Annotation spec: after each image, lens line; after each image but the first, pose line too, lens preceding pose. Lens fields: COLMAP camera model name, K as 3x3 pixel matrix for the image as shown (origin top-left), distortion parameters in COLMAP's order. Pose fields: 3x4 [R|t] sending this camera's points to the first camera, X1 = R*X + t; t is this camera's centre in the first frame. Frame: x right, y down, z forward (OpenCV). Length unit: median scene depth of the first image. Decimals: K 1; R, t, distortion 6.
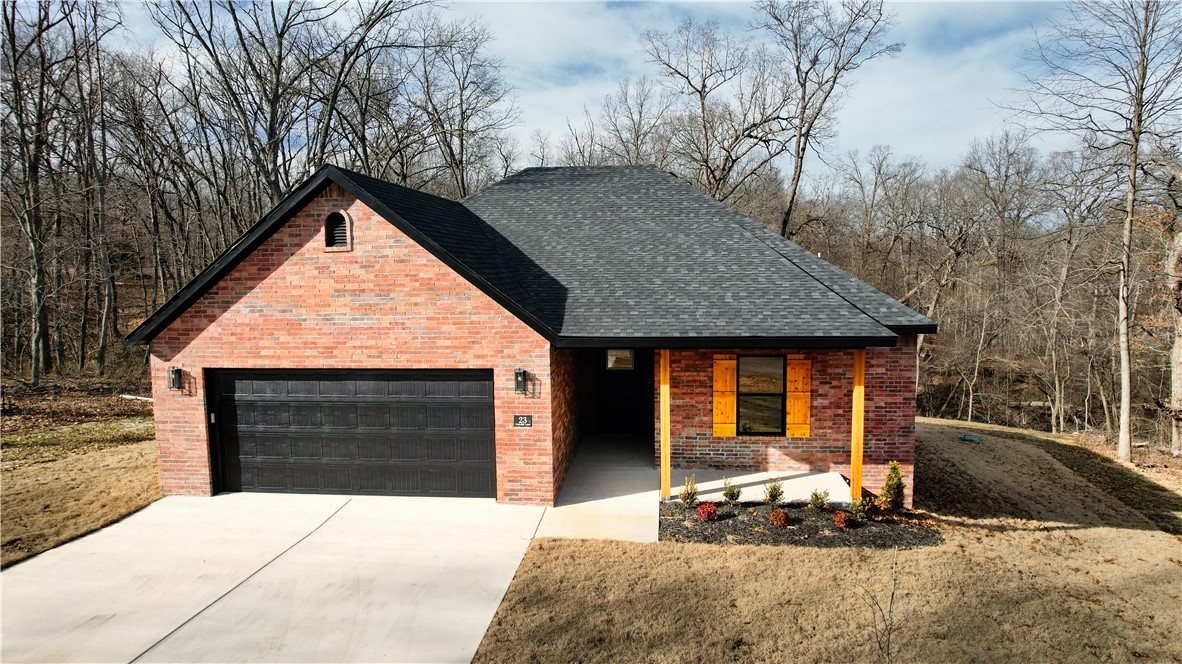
lens RADIAL K [[762.2, 0, 591.0], [0, 762.2, 332.0], [0, 0, 1]] dist [-0.082011, 0.066431]
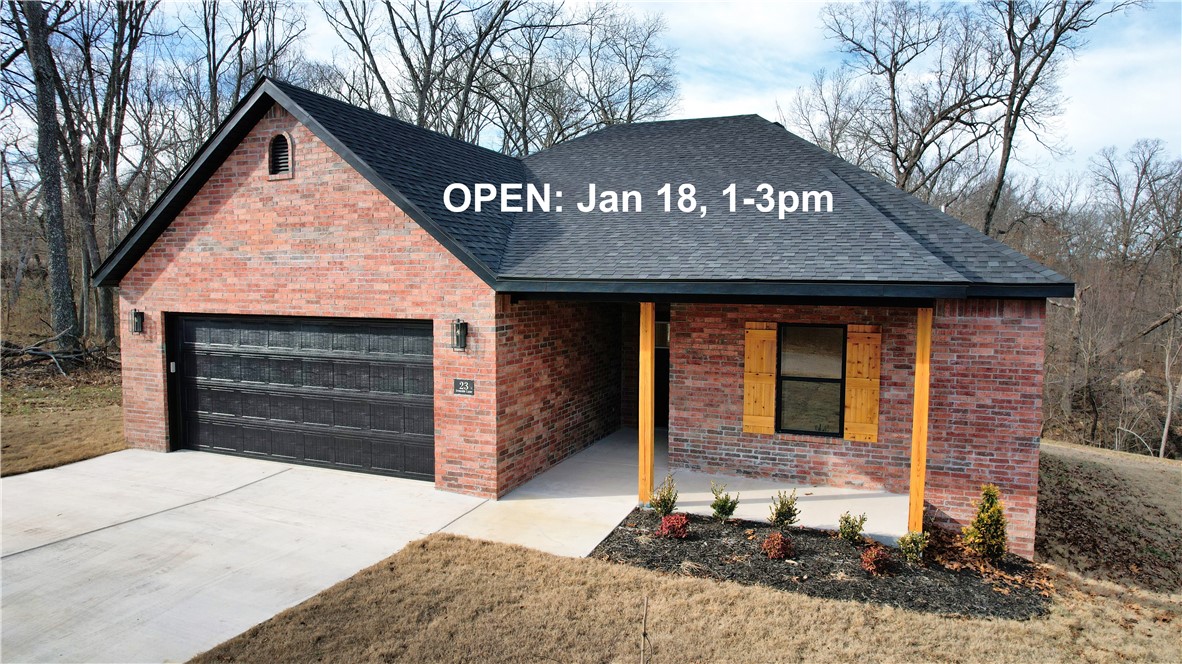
lens RADIAL K [[762.2, 0, 591.0], [0, 762.2, 332.0], [0, 0, 1]] dist [-0.082011, 0.066431]
pose [[0.958765, 0.037947, -0.281656, 0.255113], [-0.044307, 0.998886, -0.016243, 0.066020], [0.280726, 0.028053, 0.959378, 0.272249]]
